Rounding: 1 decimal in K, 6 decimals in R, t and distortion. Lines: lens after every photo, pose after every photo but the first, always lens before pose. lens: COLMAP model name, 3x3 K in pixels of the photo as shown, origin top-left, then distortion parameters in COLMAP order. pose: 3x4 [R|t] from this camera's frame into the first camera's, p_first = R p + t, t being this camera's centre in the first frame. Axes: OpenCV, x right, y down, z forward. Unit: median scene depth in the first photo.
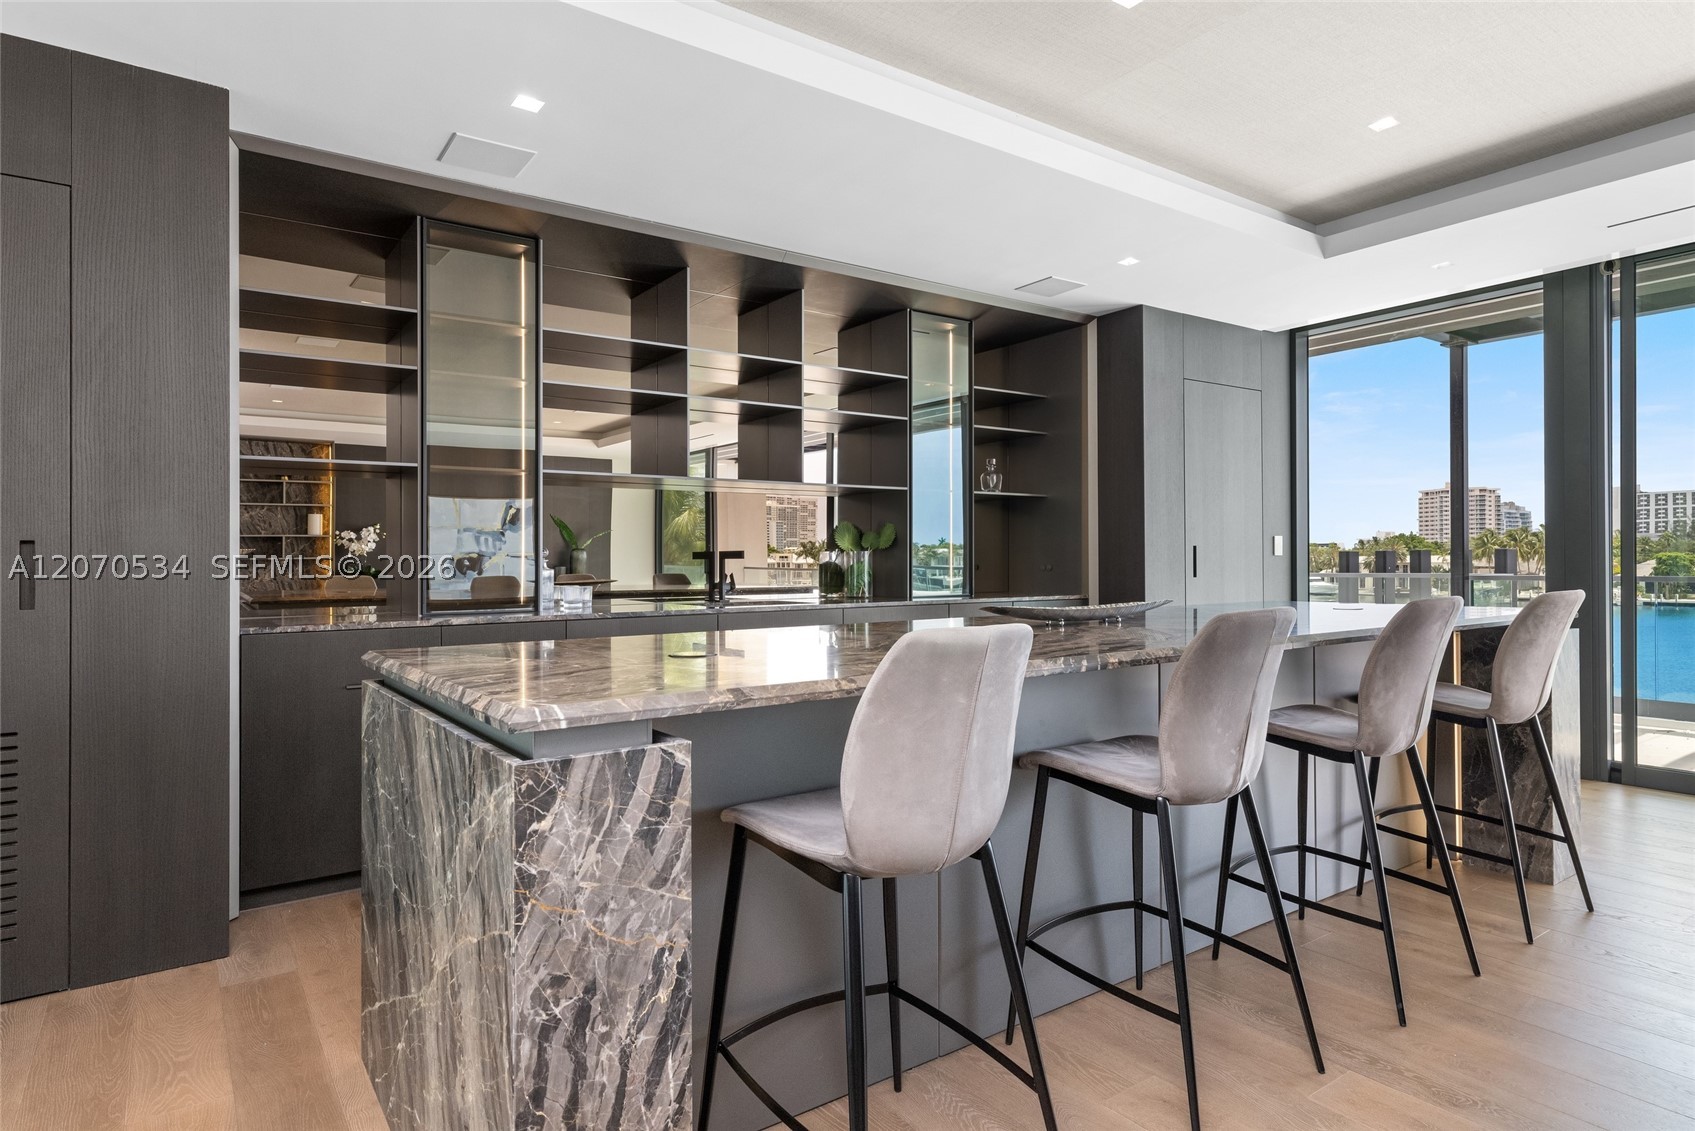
lens RADIAL K [[924.4, 0, 849.8], [0, 924.4, 557.7], [0, 0, 1]] dist [0.004716, -0.000684]
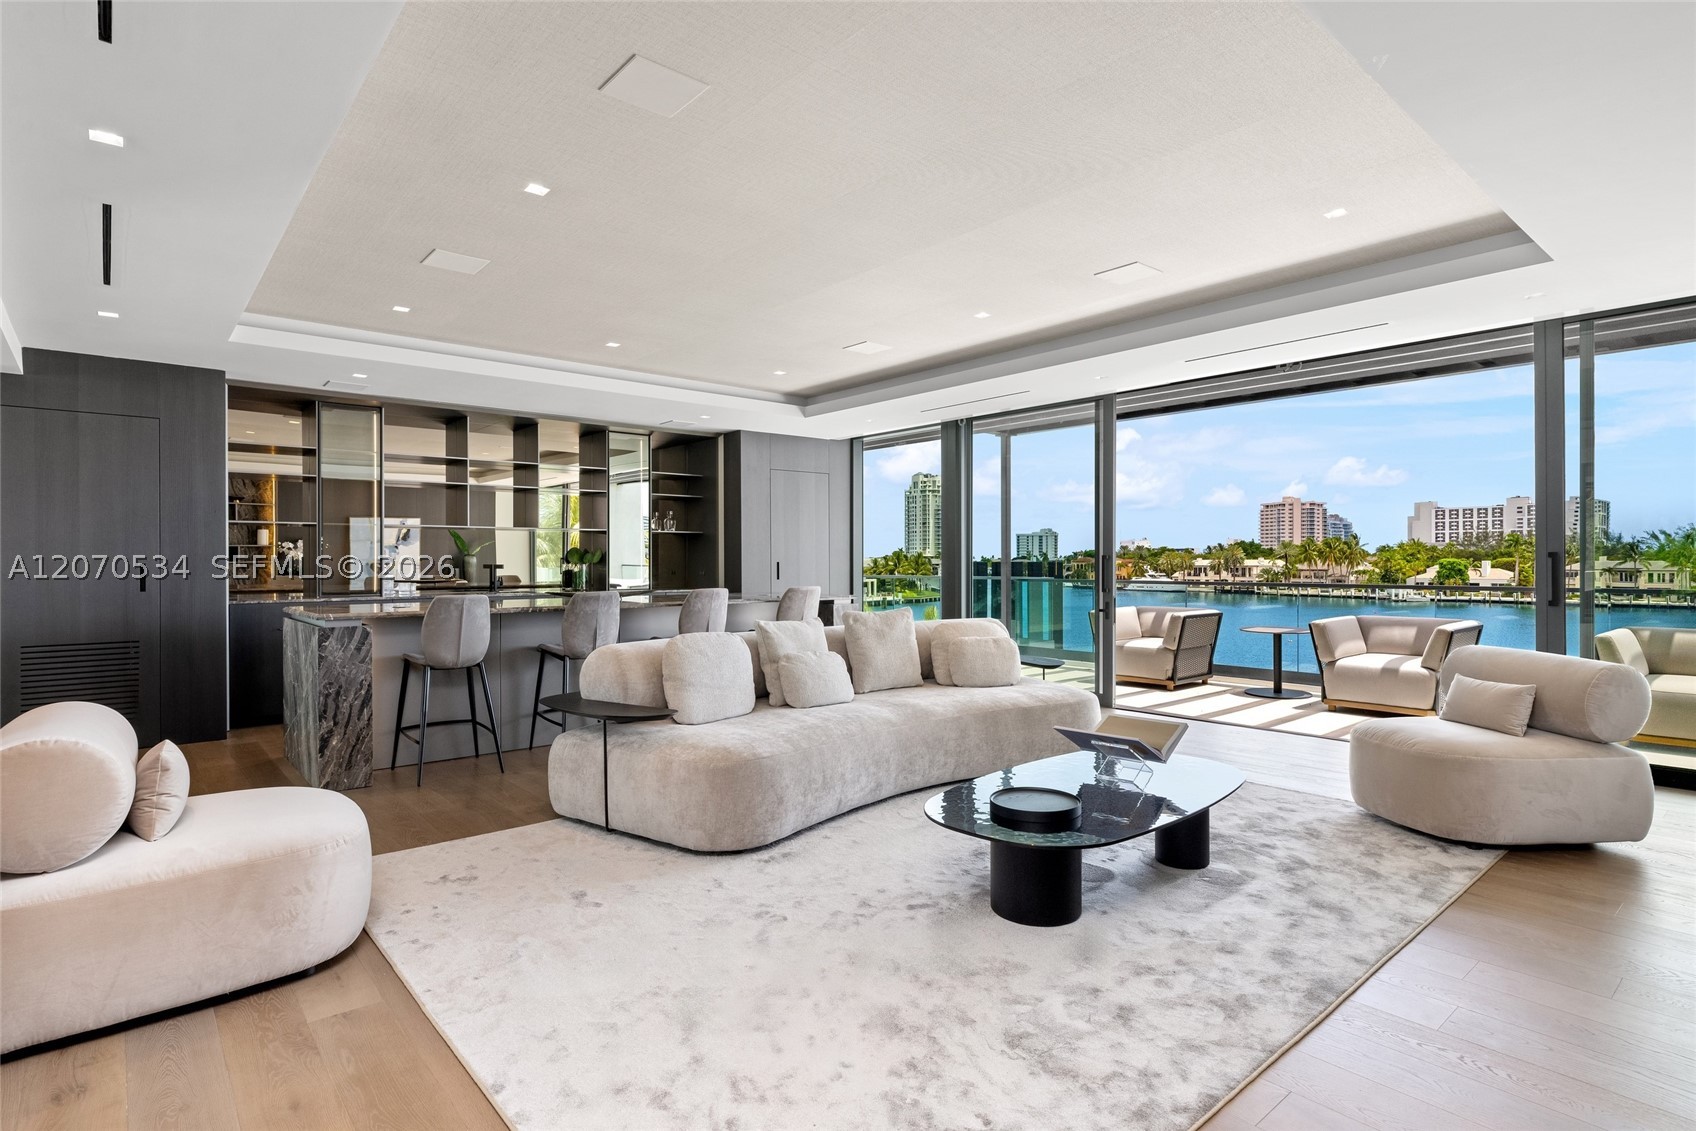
lens RADIAL K [[849.4, 0, 848.0], [0, 849.4, 565.5], [0, 0, 1]] dist [-0.003168, -0.000022]
pose [[0.996624, 0.006988, 0.081807, 0.349346], [-0.007762, 0.999928, 0.009138, -0.021100], [-0.081737, -0.009742, 0.996606, -0.613293]]
